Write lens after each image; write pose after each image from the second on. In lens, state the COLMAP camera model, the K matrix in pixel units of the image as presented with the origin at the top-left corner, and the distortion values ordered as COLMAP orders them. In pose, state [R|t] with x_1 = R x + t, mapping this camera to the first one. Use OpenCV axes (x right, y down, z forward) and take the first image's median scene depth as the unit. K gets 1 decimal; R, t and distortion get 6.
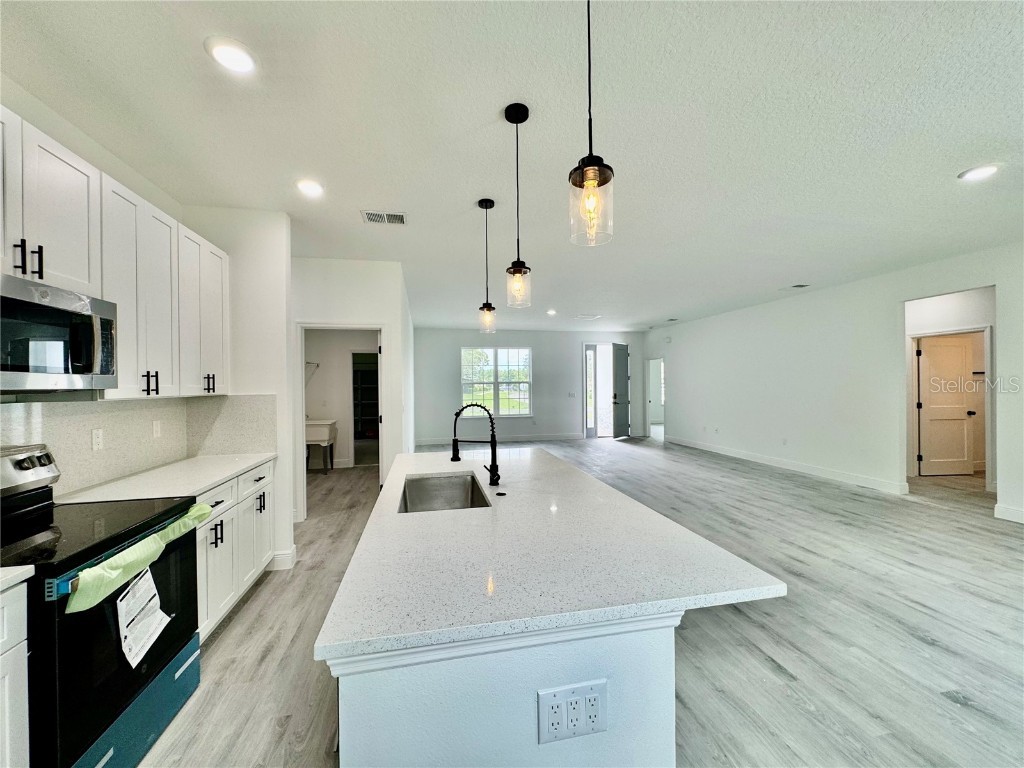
lens RADIAL K [[405.4, 0, 517.6], [0, 405.4, 384.9], [0, 0, 1]] dist [-0.001325, 0.000014]
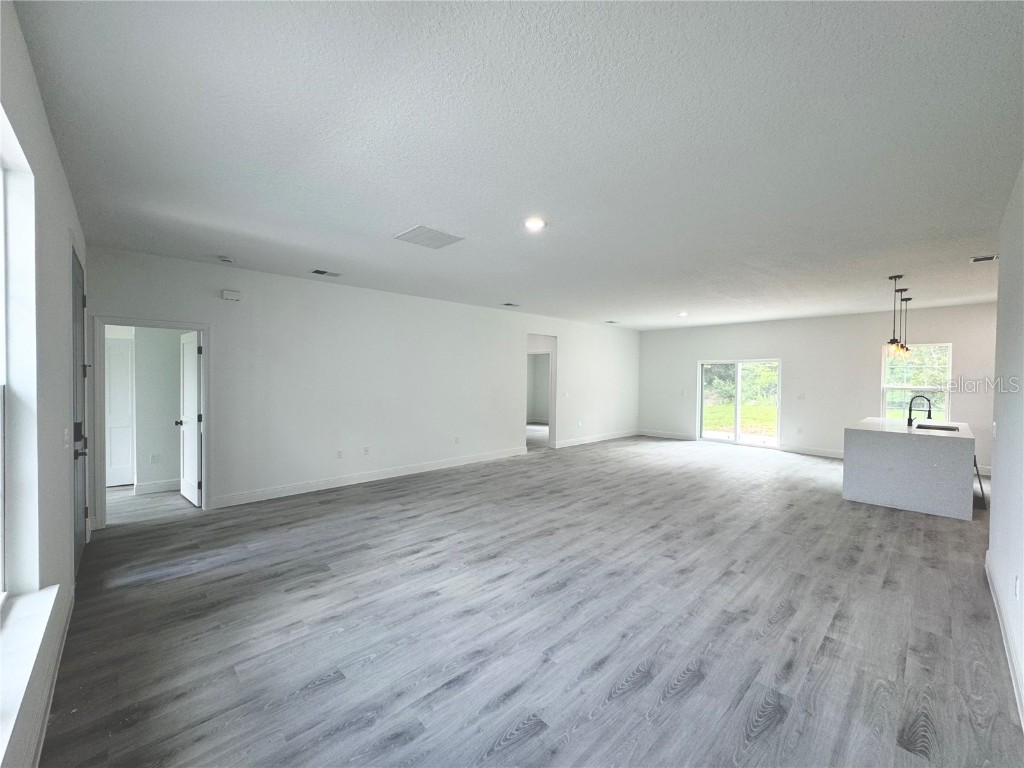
lens RADIAL K [[405.4, 0, 517.6], [0, 405.4, 384.9], [0, 0, 1]] dist [-0.001325, 0.000014]
pose [[-0.520597, -0.008635, 0.853759, -0.631213], [-0.005375, 0.999962, 0.006836, -0.026274], [-0.853786, -0.001030, -0.520623, 2.830469]]
